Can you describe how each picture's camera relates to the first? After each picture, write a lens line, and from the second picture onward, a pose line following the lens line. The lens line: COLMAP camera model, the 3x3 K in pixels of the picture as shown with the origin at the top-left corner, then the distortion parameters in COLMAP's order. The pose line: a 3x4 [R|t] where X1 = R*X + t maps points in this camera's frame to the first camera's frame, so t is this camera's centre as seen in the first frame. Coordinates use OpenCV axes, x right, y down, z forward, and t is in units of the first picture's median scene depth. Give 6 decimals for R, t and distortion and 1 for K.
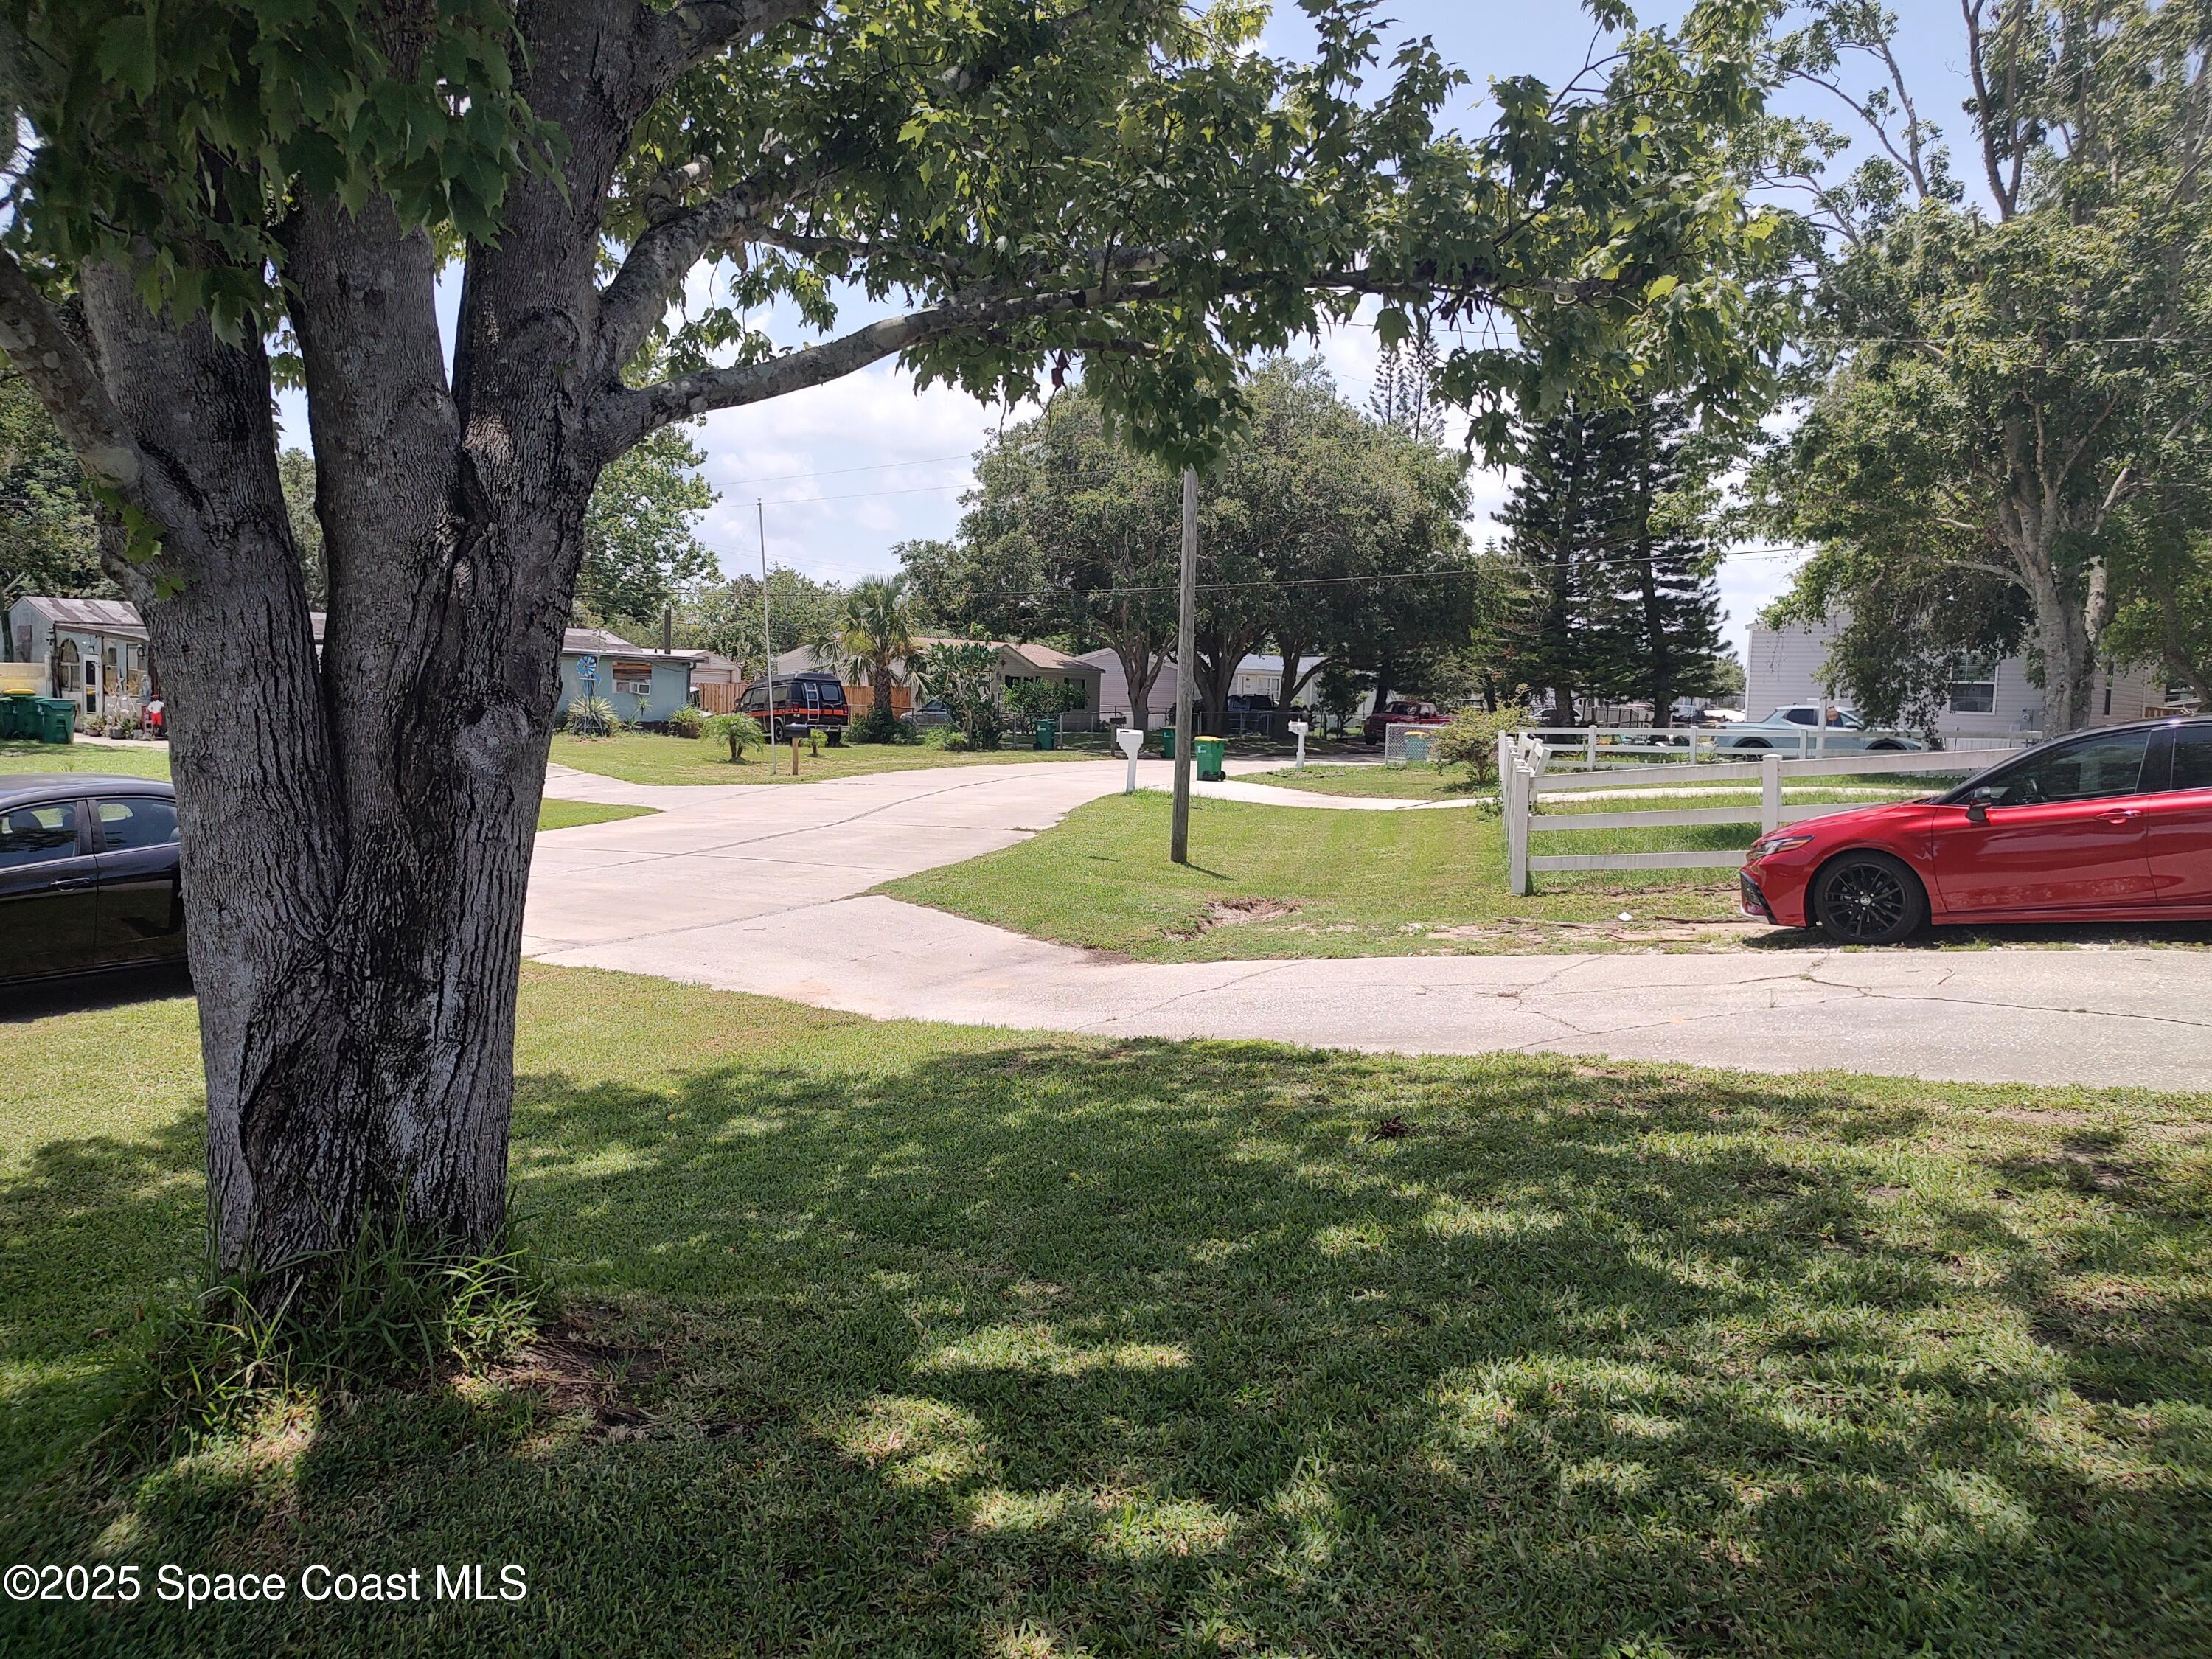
lens RADIAL K [[1621.5, 0, 1106.0], [0, 1621.5, 829.5], [0, 0, 1]] dist [0.002185, -0.003276]
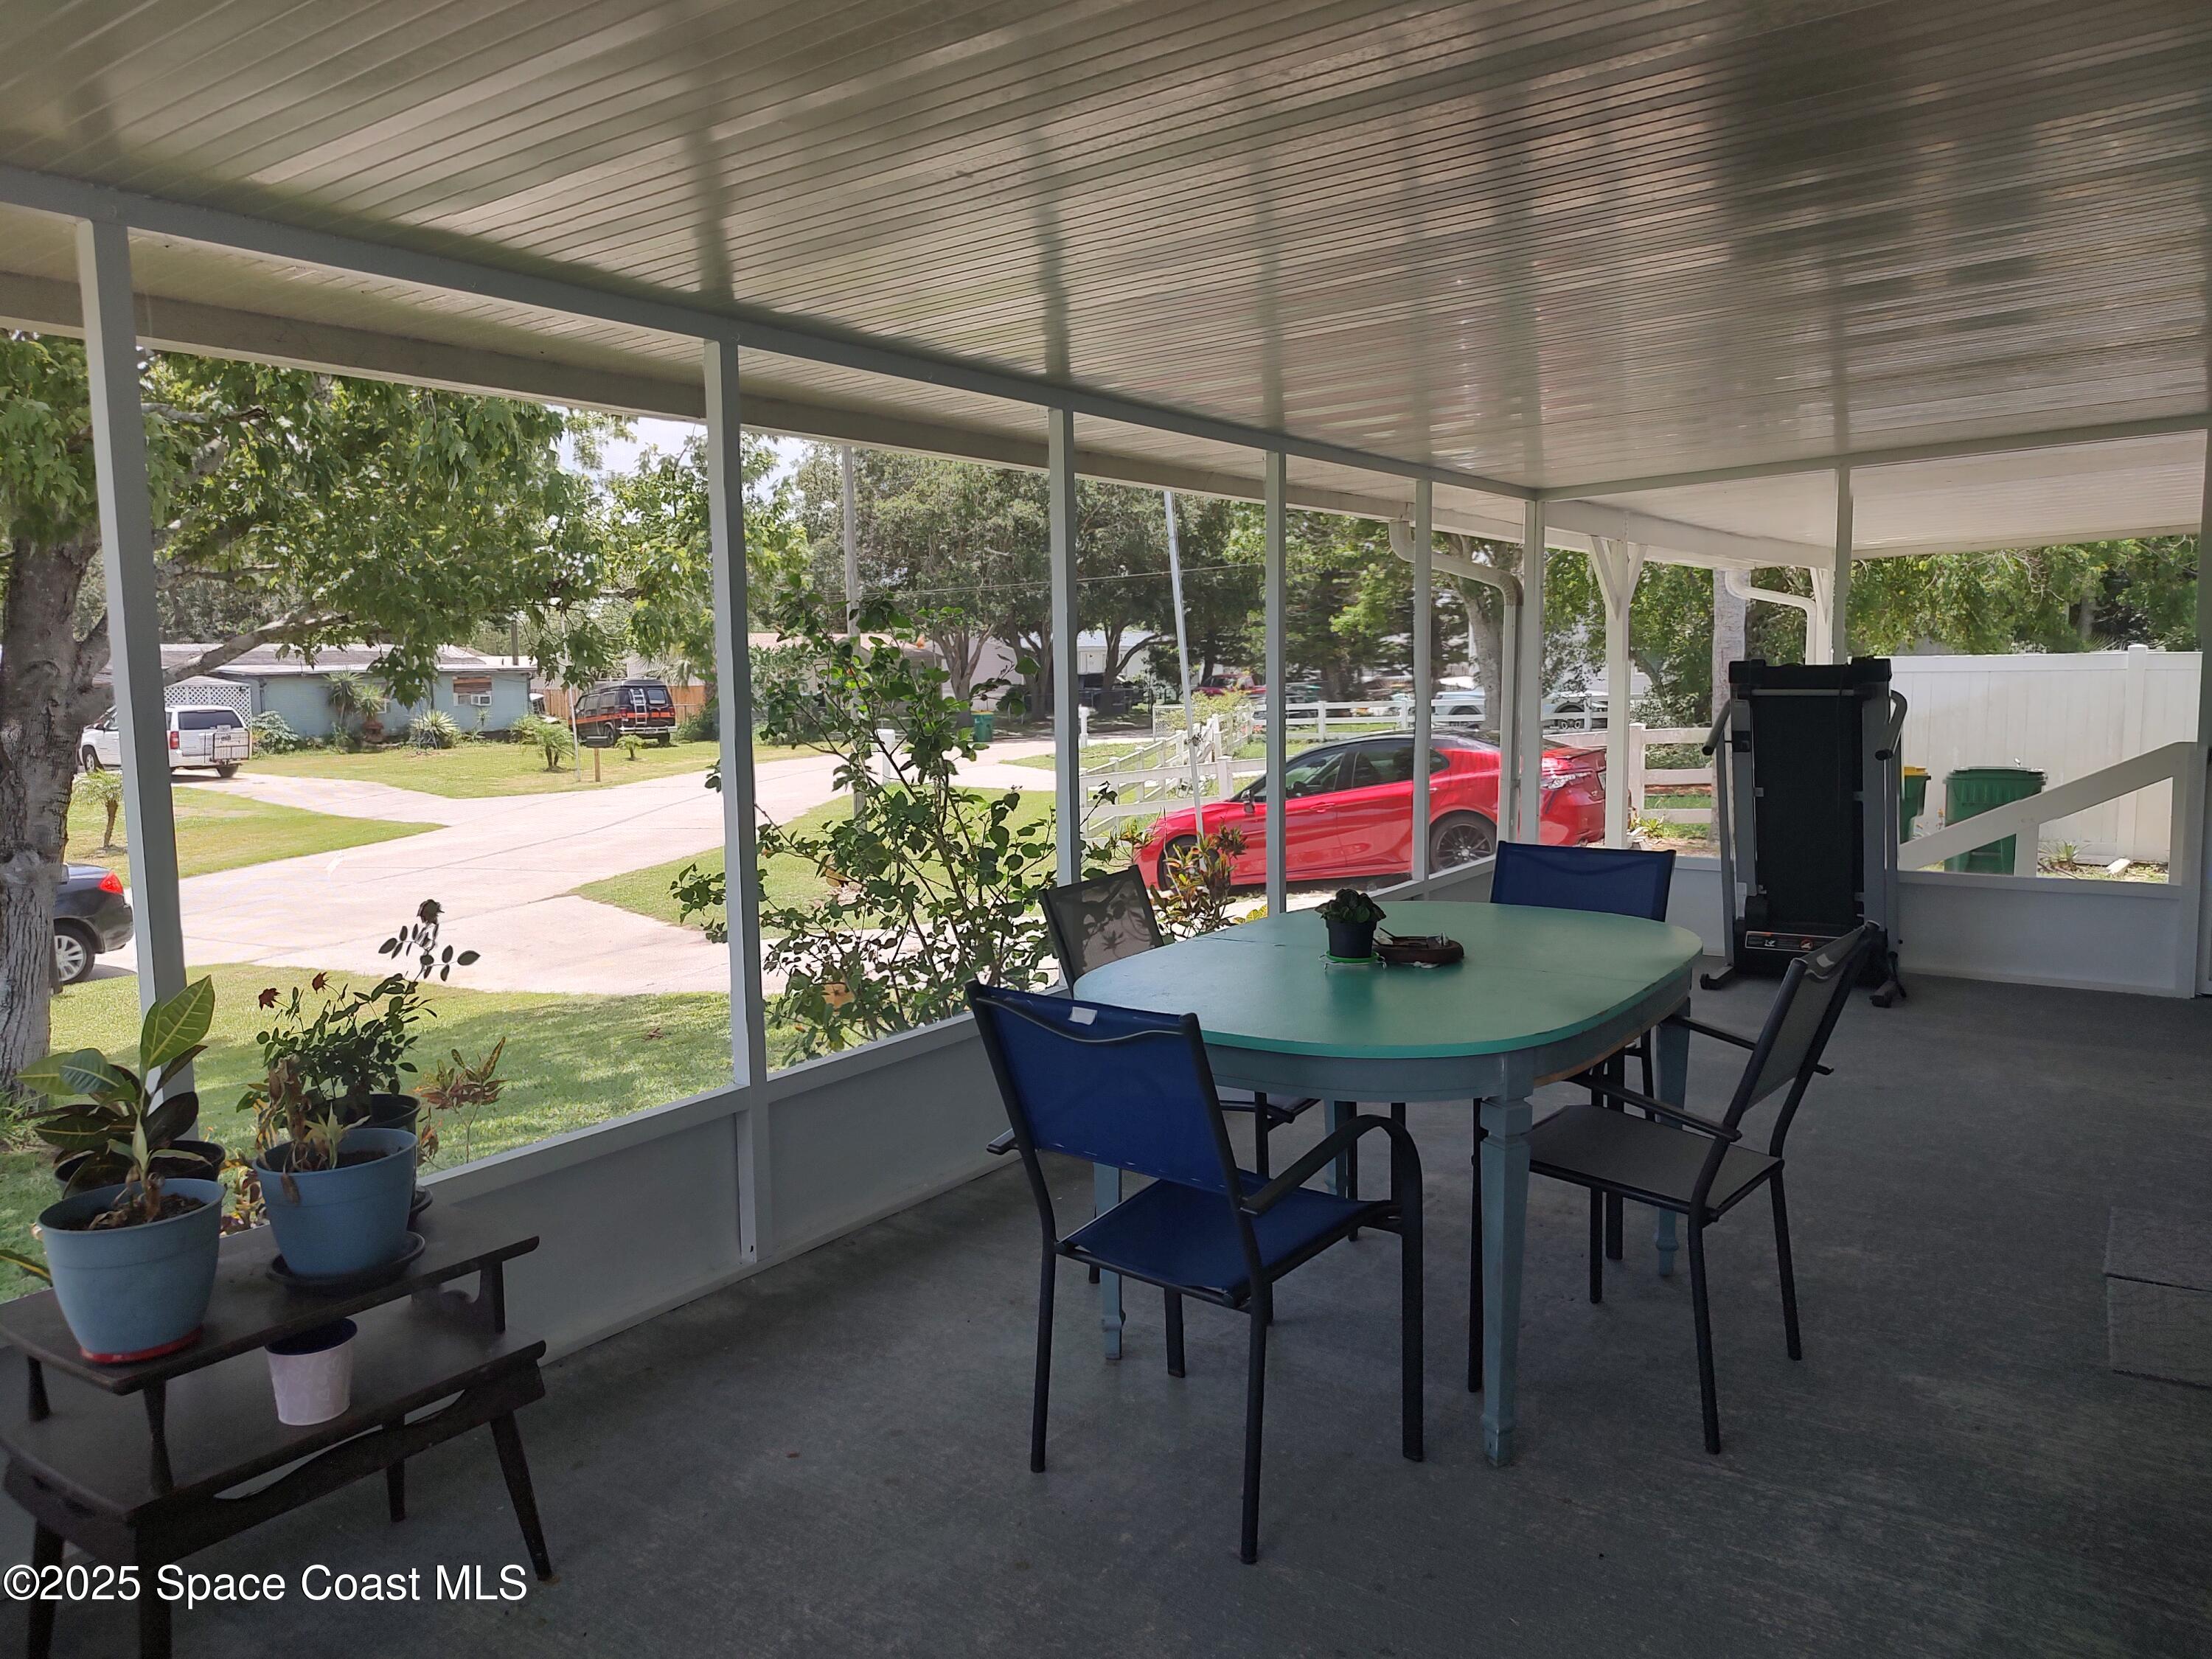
lens RADIAL K [[1556.0, 0, 1106.0], [0, 1556.0, 829.5], [0, 0, 1]] dist [-0.004839, -0.001121]
pose [[0.995823, -0.051557, 0.075354, 0.074694], [0.050049, 0.998510, 0.021761, -0.006467], [-0.076364, -0.017898, 0.996919, -0.096430]]
